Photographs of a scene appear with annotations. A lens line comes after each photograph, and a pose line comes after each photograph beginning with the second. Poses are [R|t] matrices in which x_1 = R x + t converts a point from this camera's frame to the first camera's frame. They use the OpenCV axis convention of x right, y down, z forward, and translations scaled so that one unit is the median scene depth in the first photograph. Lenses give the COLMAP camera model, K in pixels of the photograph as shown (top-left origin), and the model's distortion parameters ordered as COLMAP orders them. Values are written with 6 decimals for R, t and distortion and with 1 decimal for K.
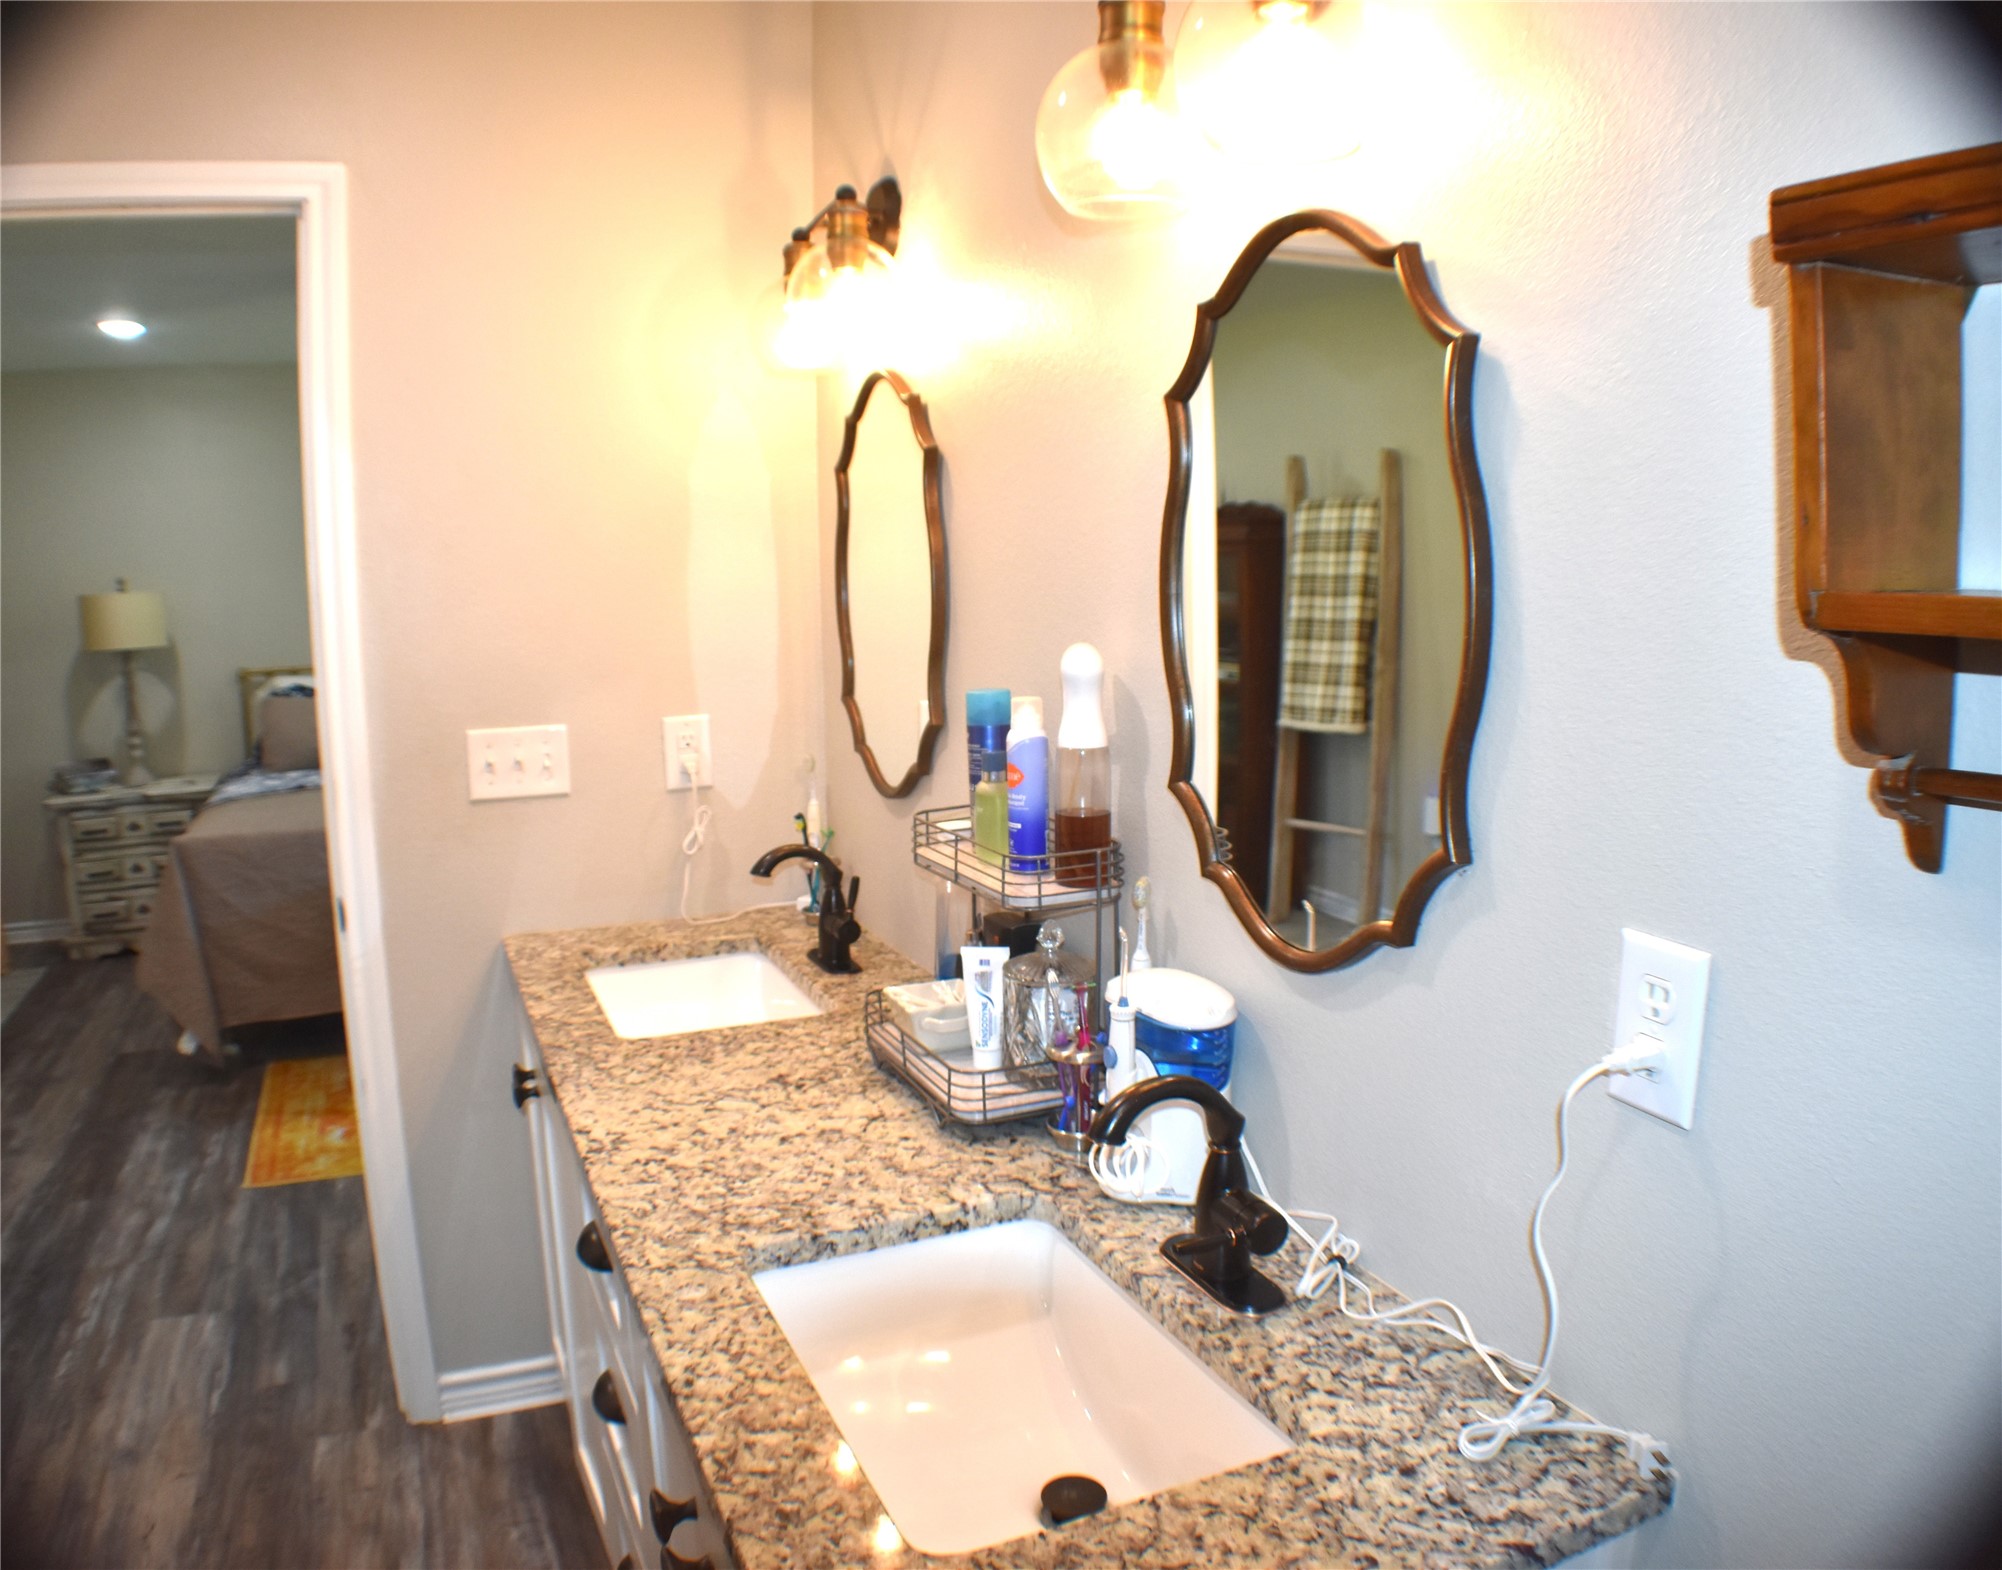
lens RADIAL K [[1397.0, 0, 964.8], [0, 1397.0, 773.0], [0, 0, 1]] dist [-0.192645, 0.042922]
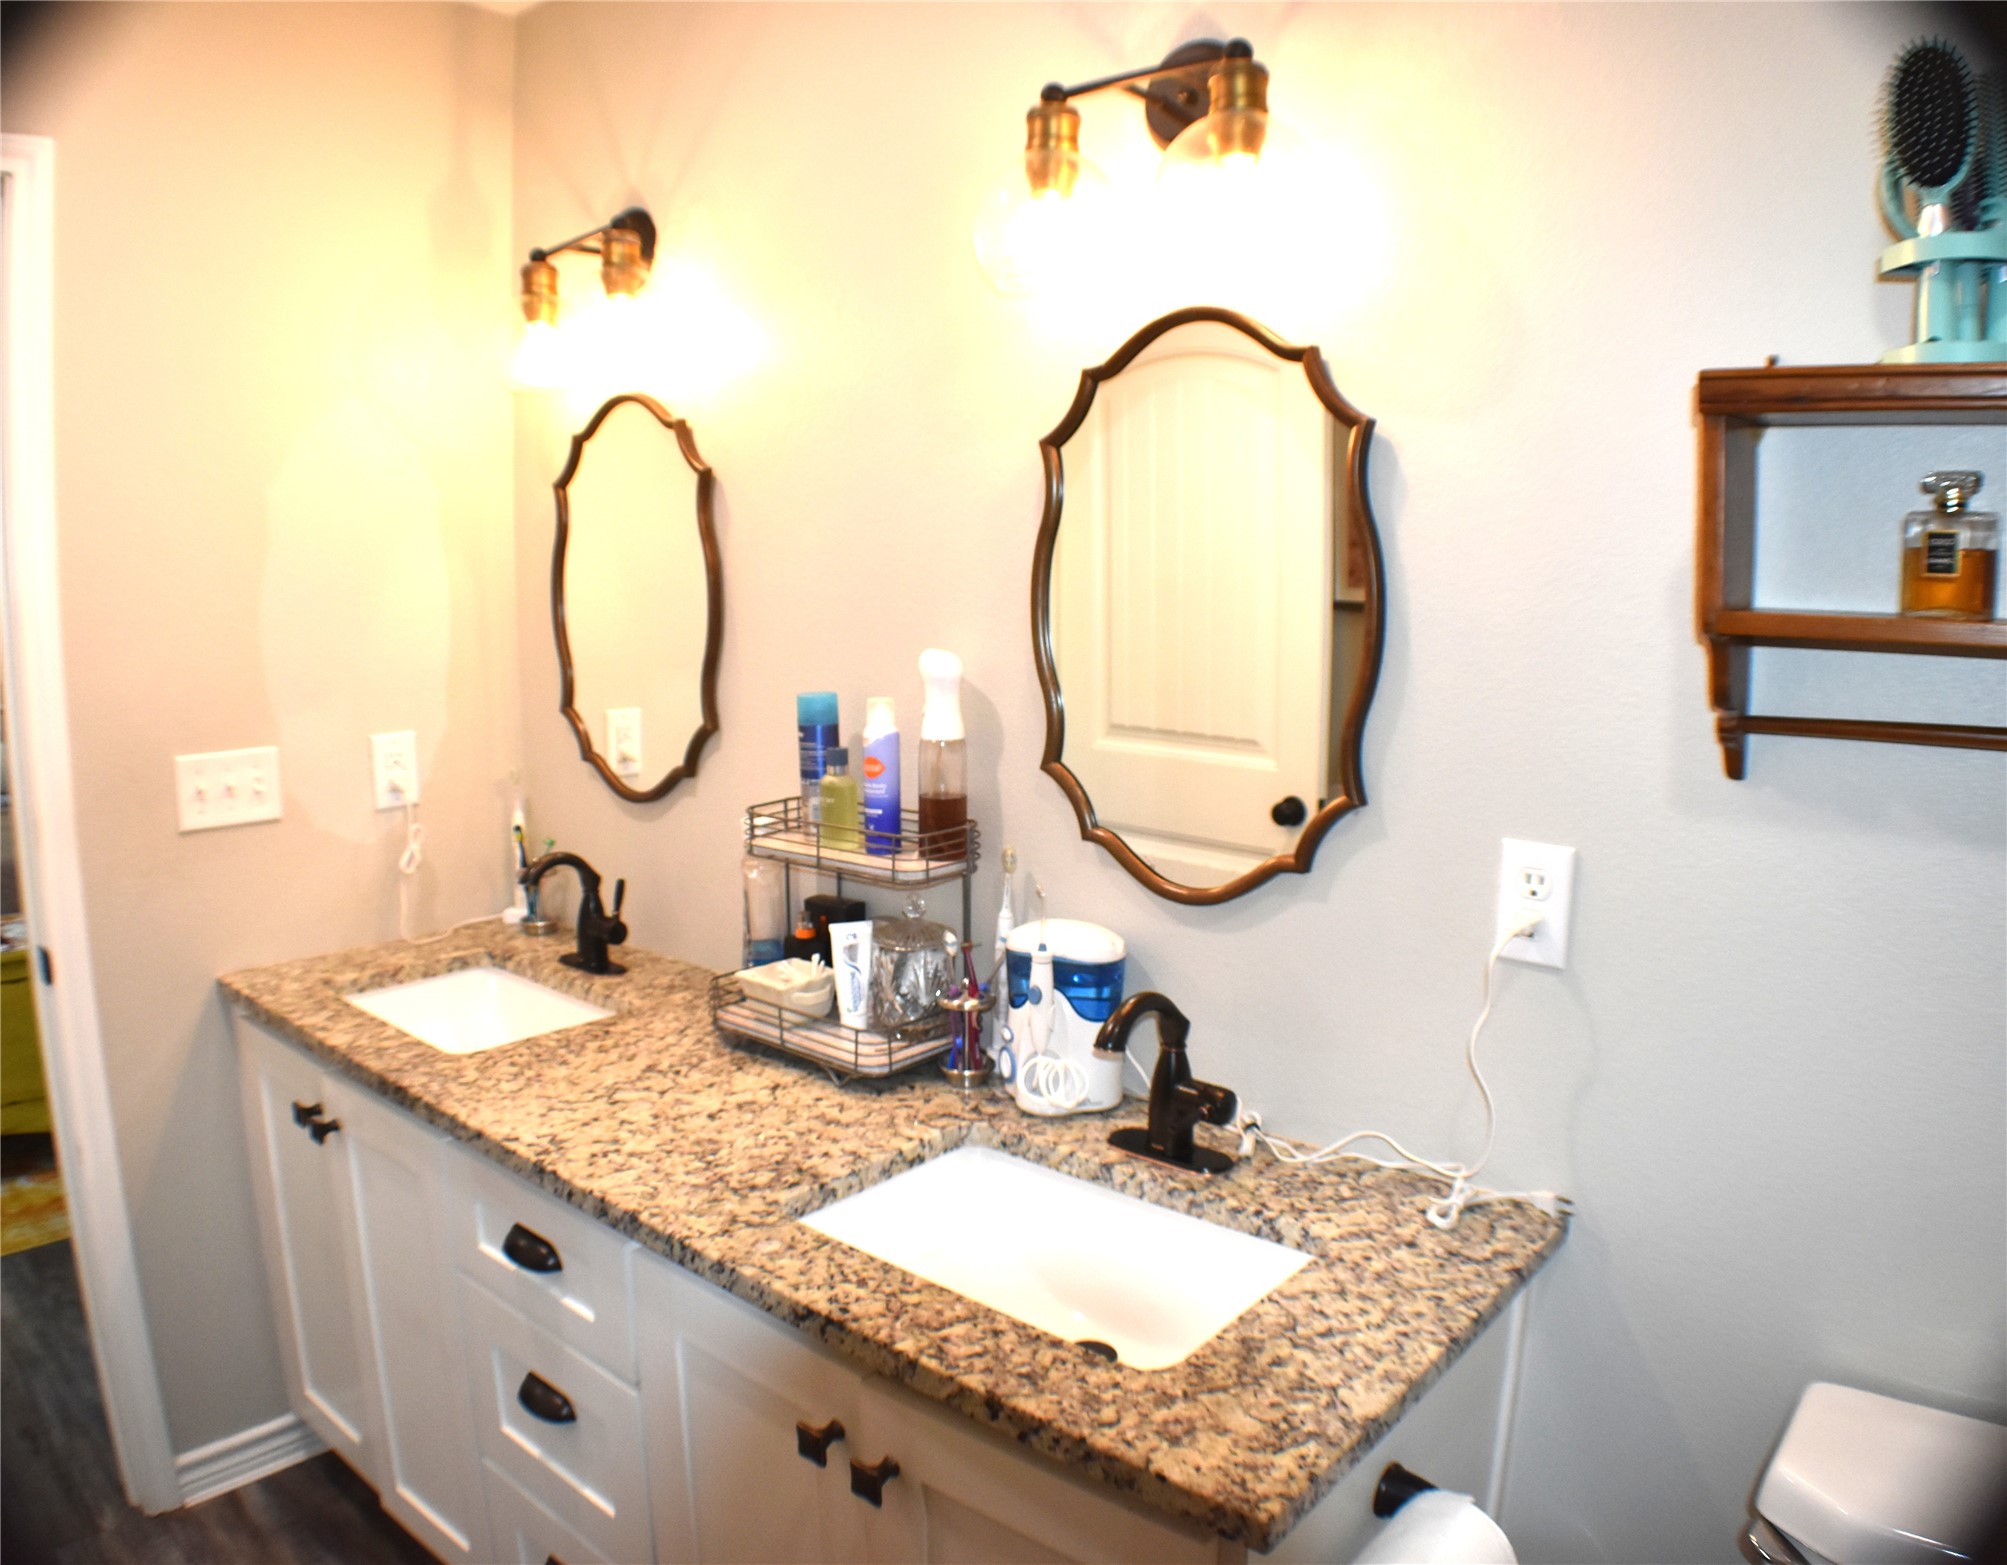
lens RADIAL K [[1400.5, 0, 955.3], [0, 1400.5, 760.0], [0, 0, 1]] dist [-0.192645, 0.042922]
pose [[0.907487, -0.045644, 0.417593, -0.403549], [0.051957, 0.998642, -0.003757, 0.003642], [-0.416855, 0.025107, 0.908626, -0.060127]]
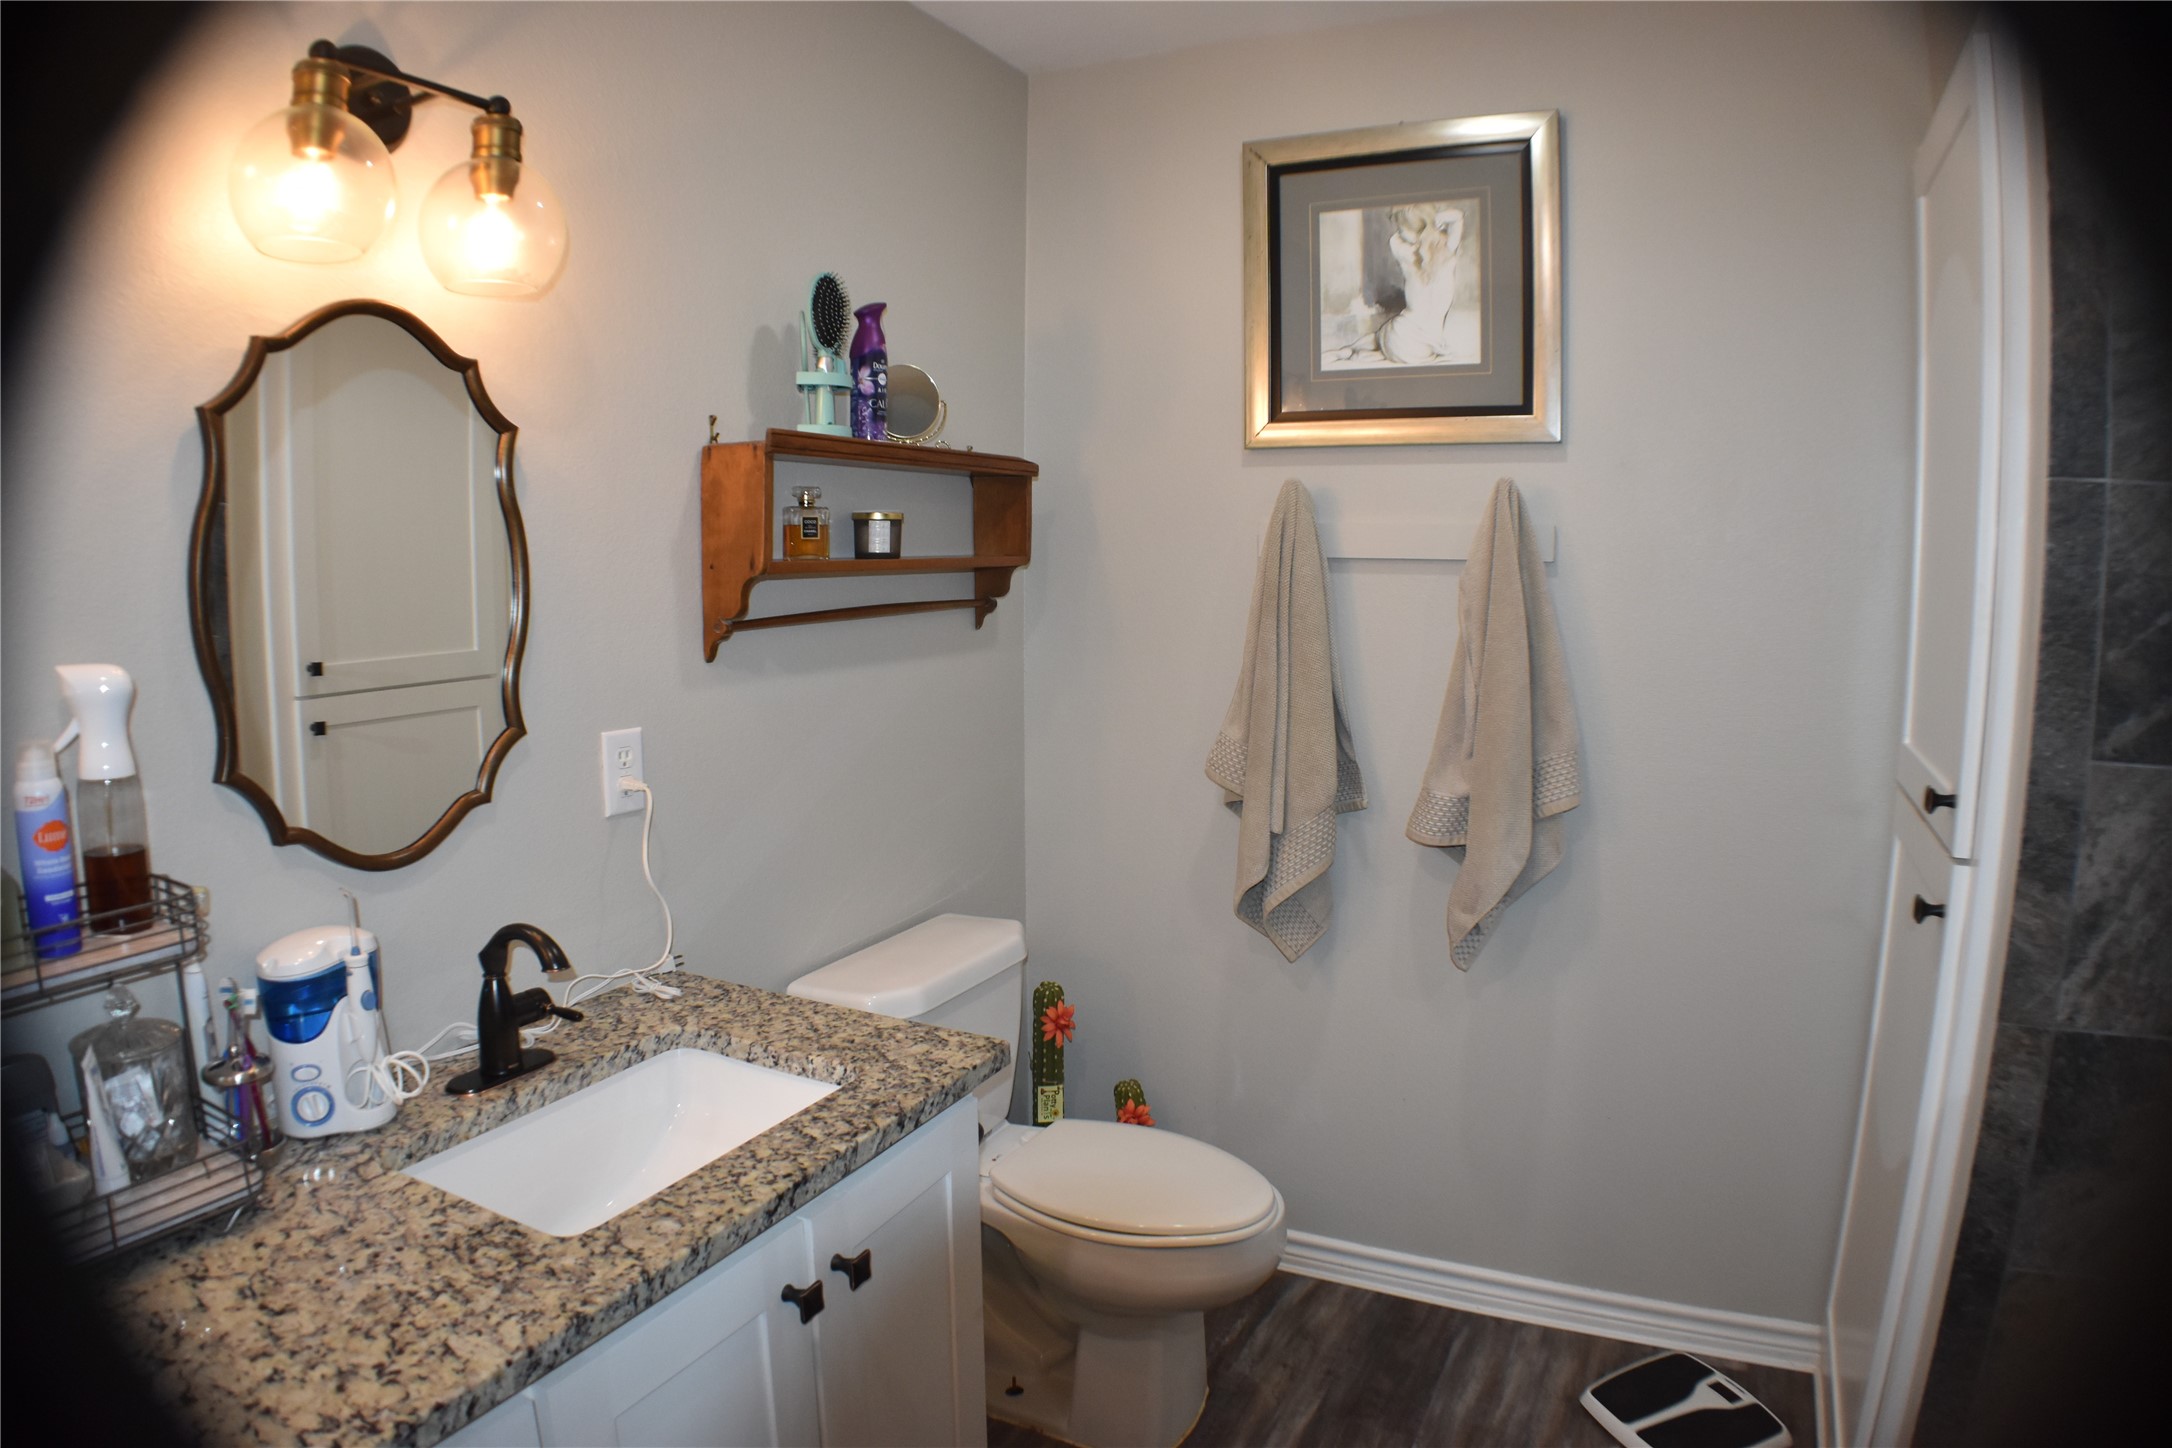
lens RADIAL K [[1337.0, 0, 1084.8], [0, 1337.0, 724.9], [0, 0, 1]] dist [-0.155456, 0.007171]
pose [[-0.643580, -0.093708, 0.759620, -0.927662], [0.116400, 0.968949, 0.218150, -0.152073], [-0.756475, 0.228817, -0.612689, 1.022075]]
